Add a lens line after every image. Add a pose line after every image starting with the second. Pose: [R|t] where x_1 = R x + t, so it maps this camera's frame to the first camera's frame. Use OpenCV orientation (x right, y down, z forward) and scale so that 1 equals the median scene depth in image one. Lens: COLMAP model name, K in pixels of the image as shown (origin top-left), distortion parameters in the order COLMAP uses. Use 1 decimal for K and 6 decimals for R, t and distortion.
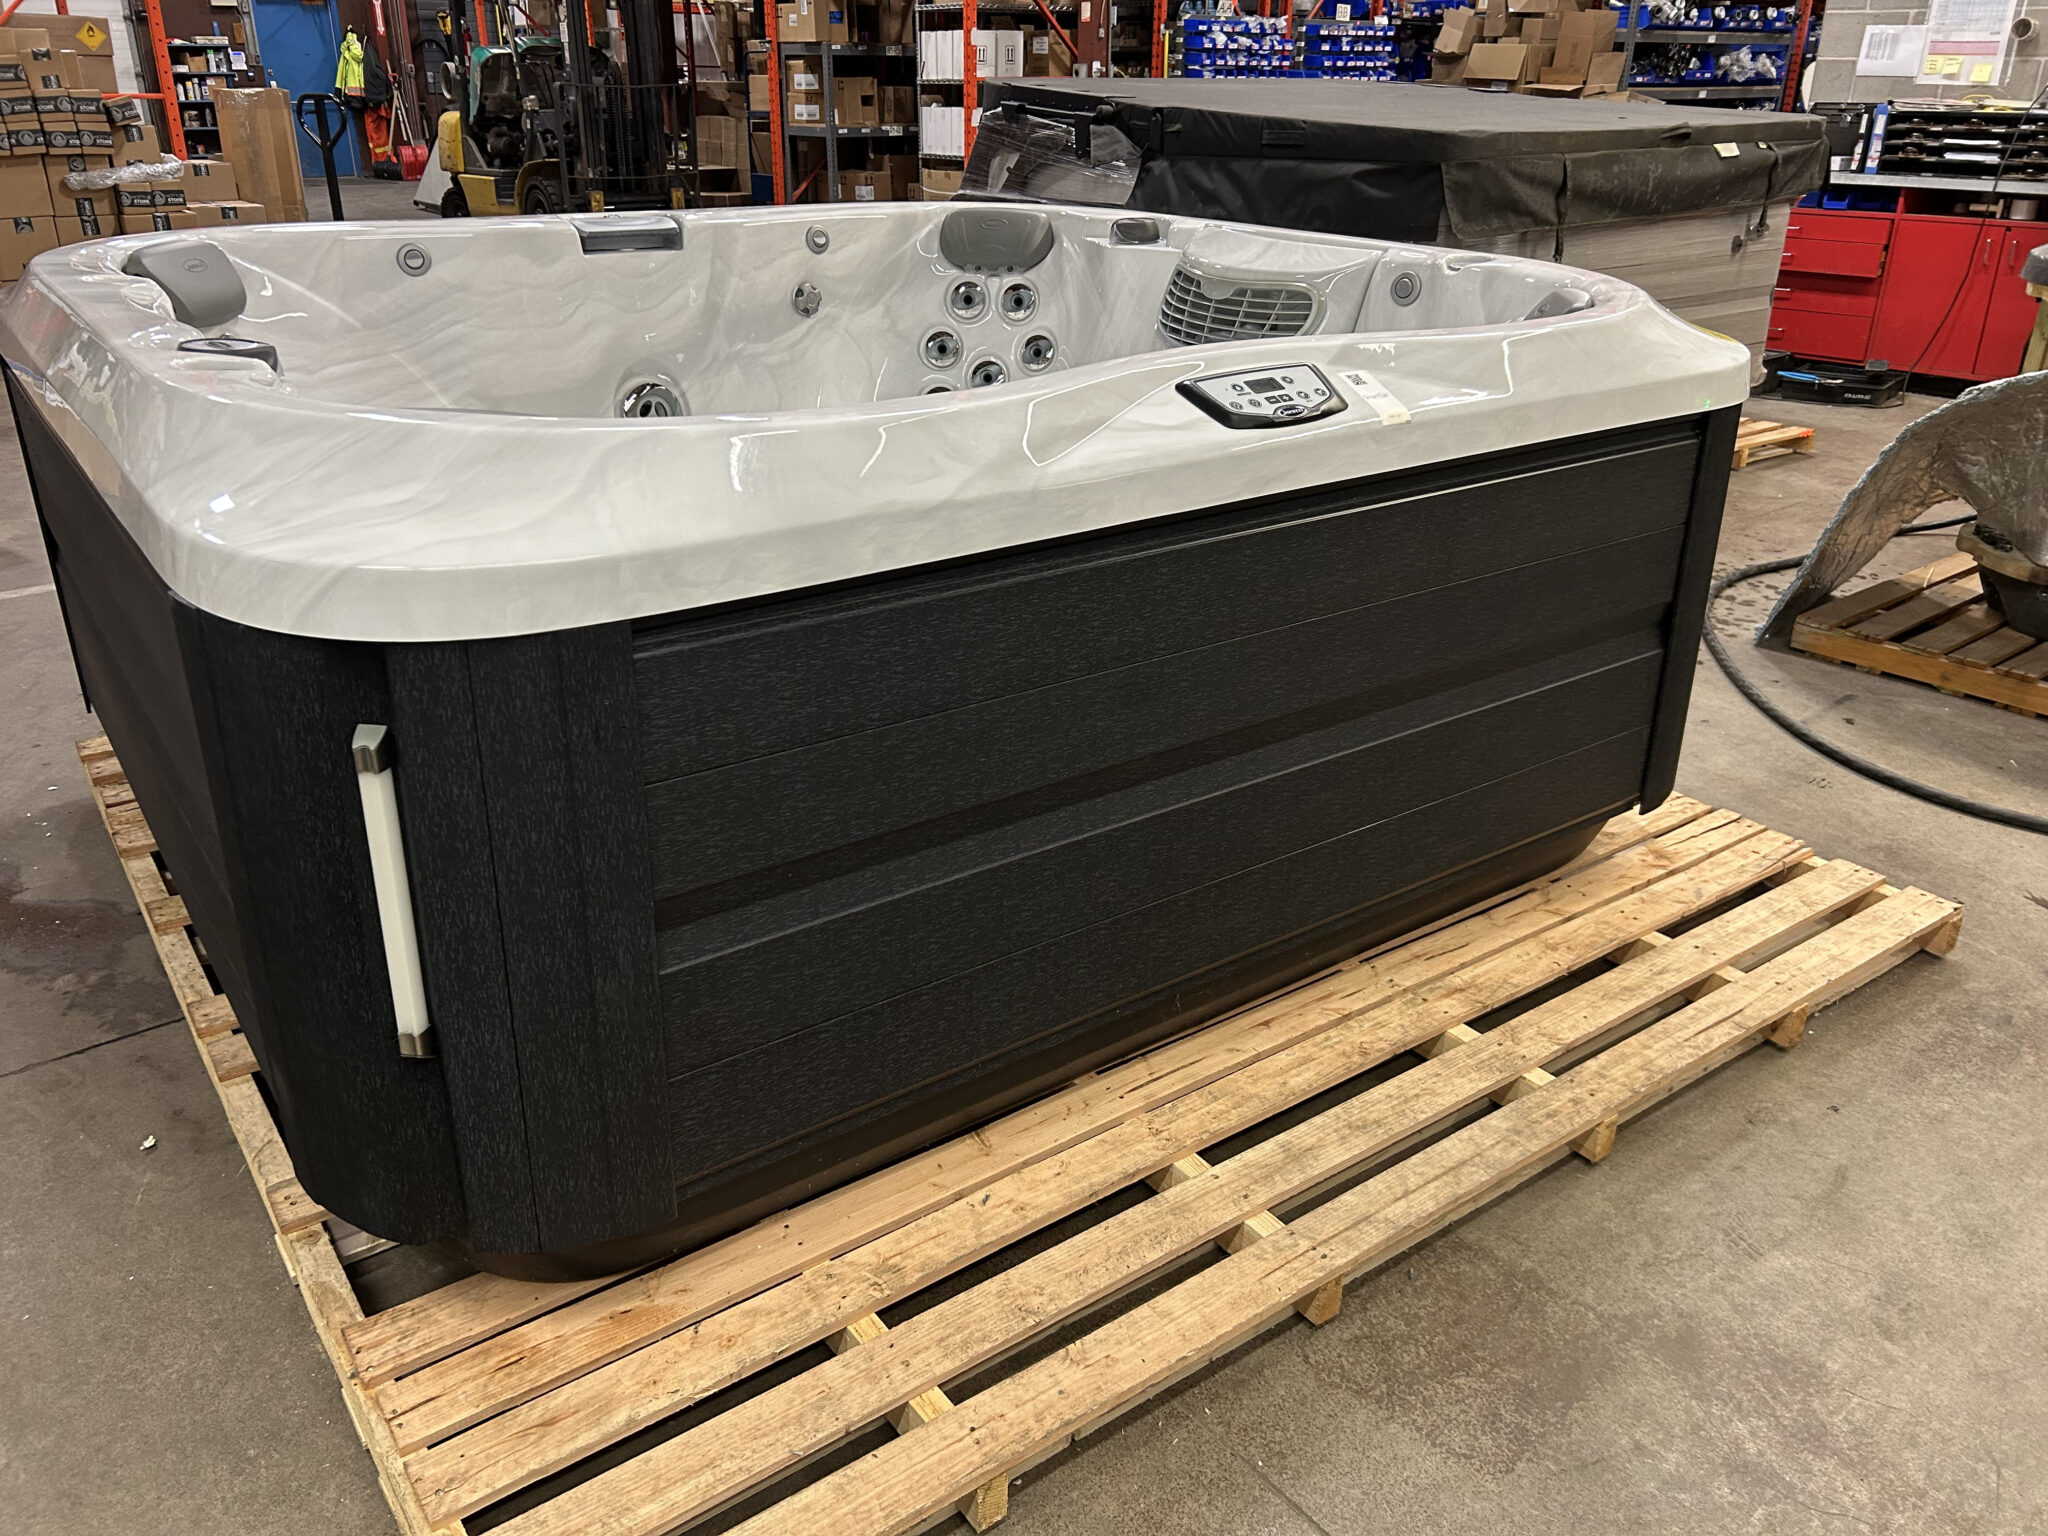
lens RADIAL K [[1574.7, 0, 1024.8], [0, 1574.7, 763.1], [0, 0, 1]] dist [0.044097, -0.048171]
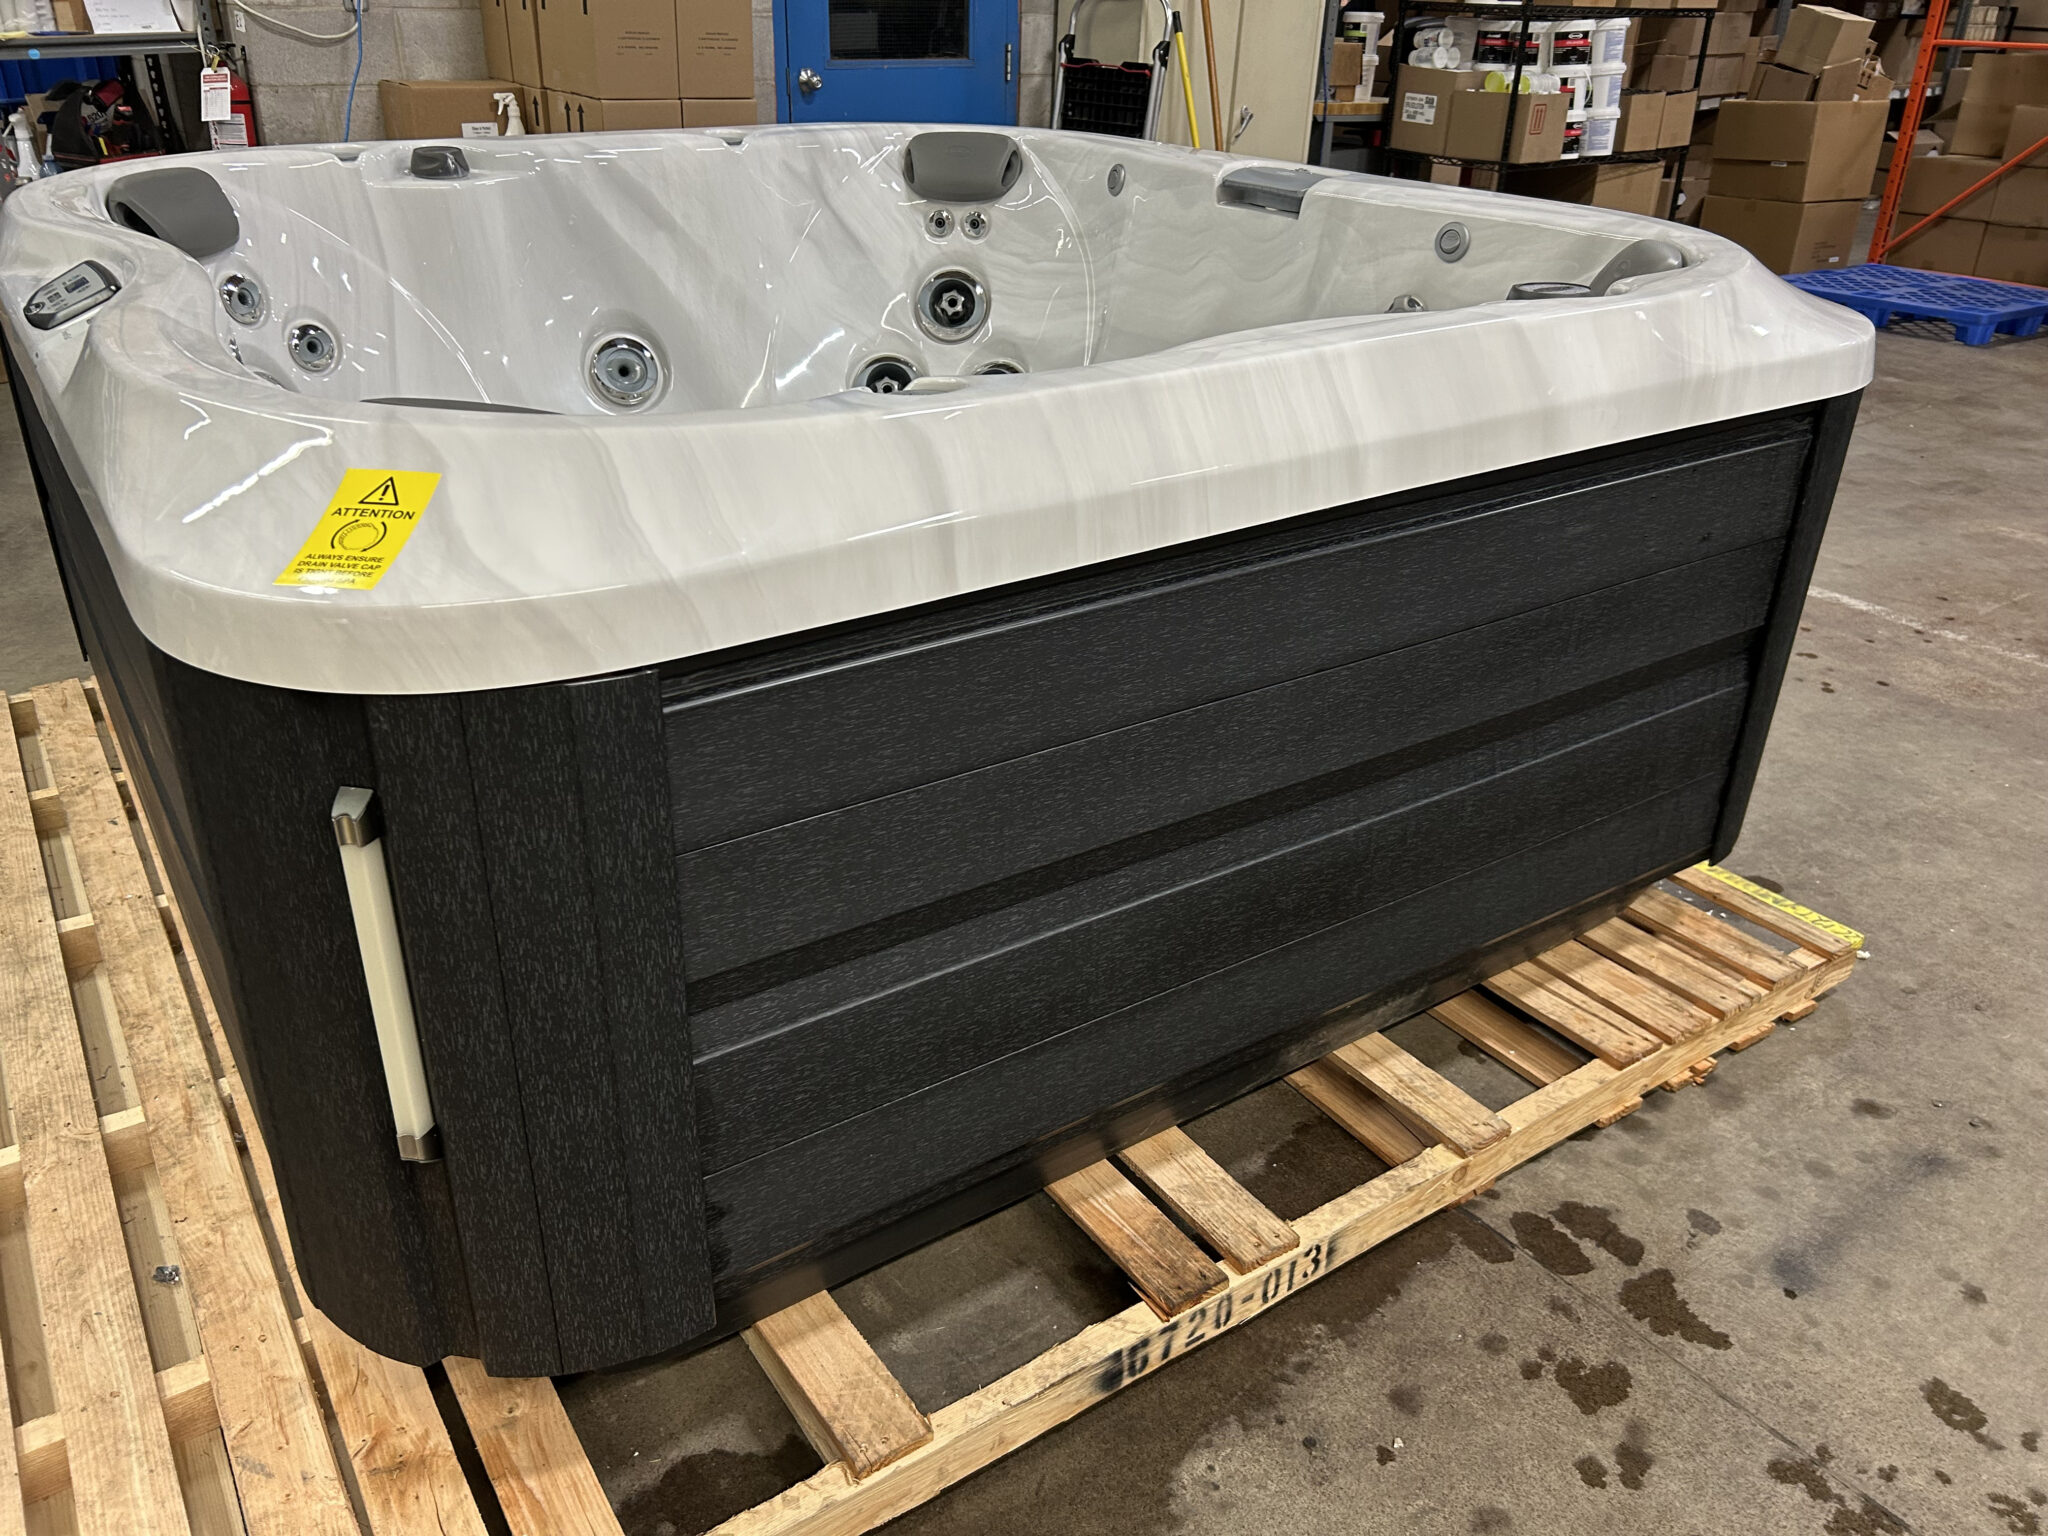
lens RADIAL K [[1535.1, 0, 1024.0], [0, 1535.1, 768.0], [0, 0, 1]] dist [0.052362, -0.048448]
pose [[-0.020995, 0.451604, -0.891972, 0.336360], [-0.422452, 0.804602, 0.417312, -0.193298], [0.906142, 0.385577, 0.173888, 0.437937]]
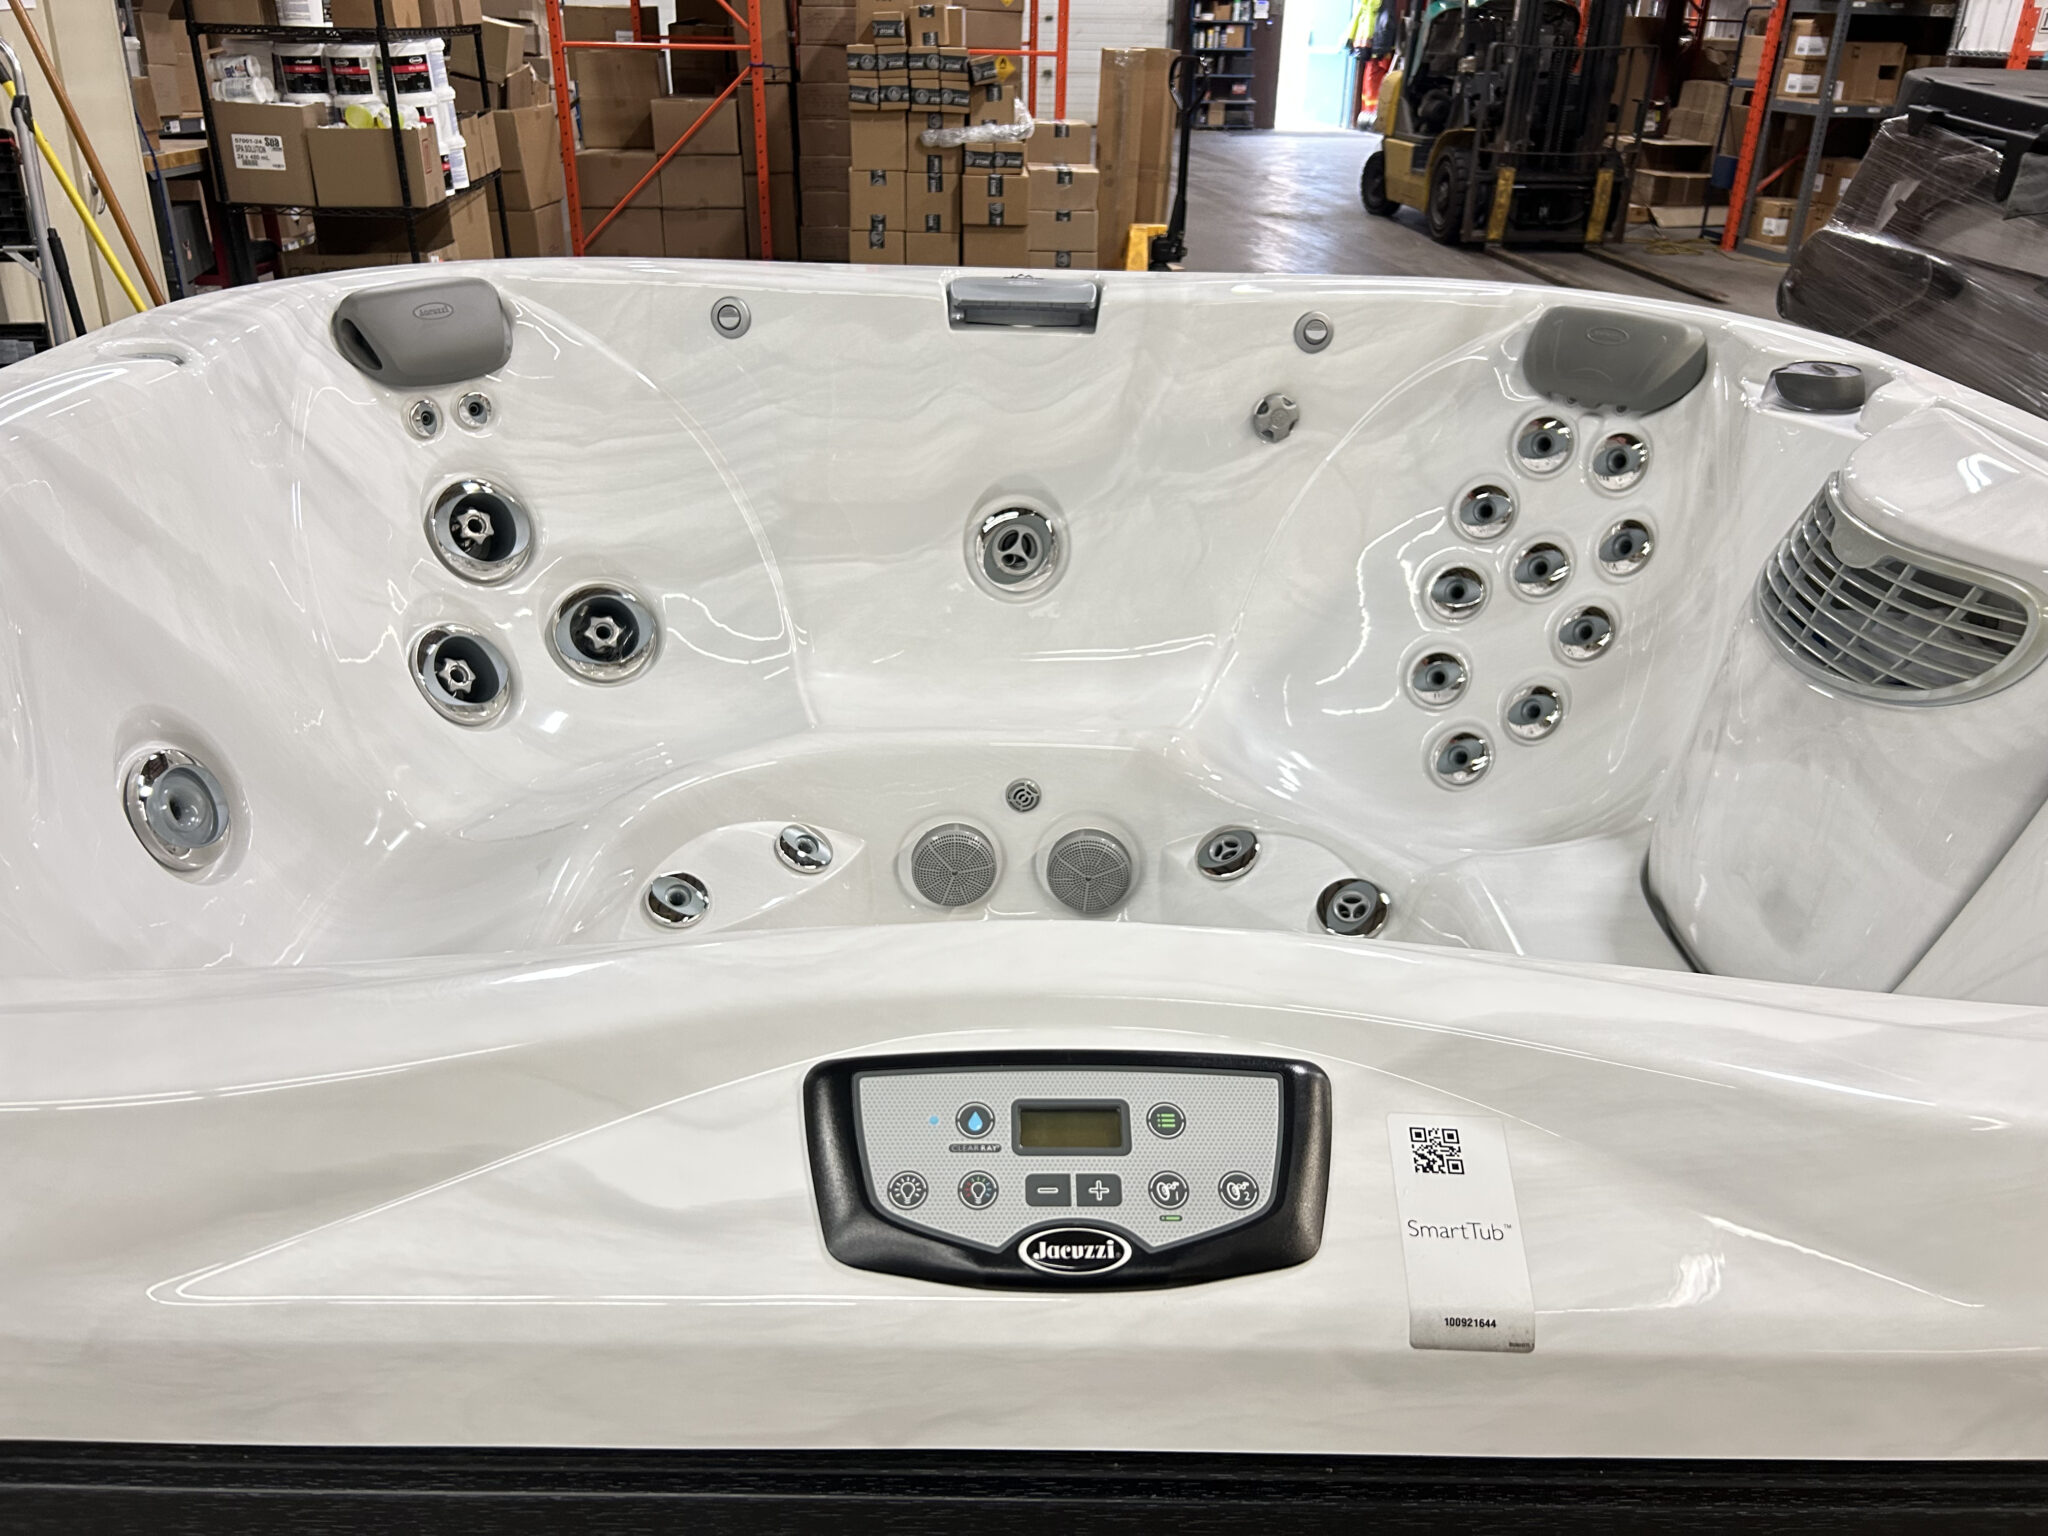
lens RADIAL K [[1535.1, 0, 1024.0], [0, 1535.1, 768.0], [0, 0, 1]] dist [0.052362, -0.048448]
pose [[0.806457, 0.274058, -0.523946, 0.092832], [-0.251525, 0.960936, 0.115486, -0.108185], [0.535128, 0.038651, 0.843886, 0.209047]]
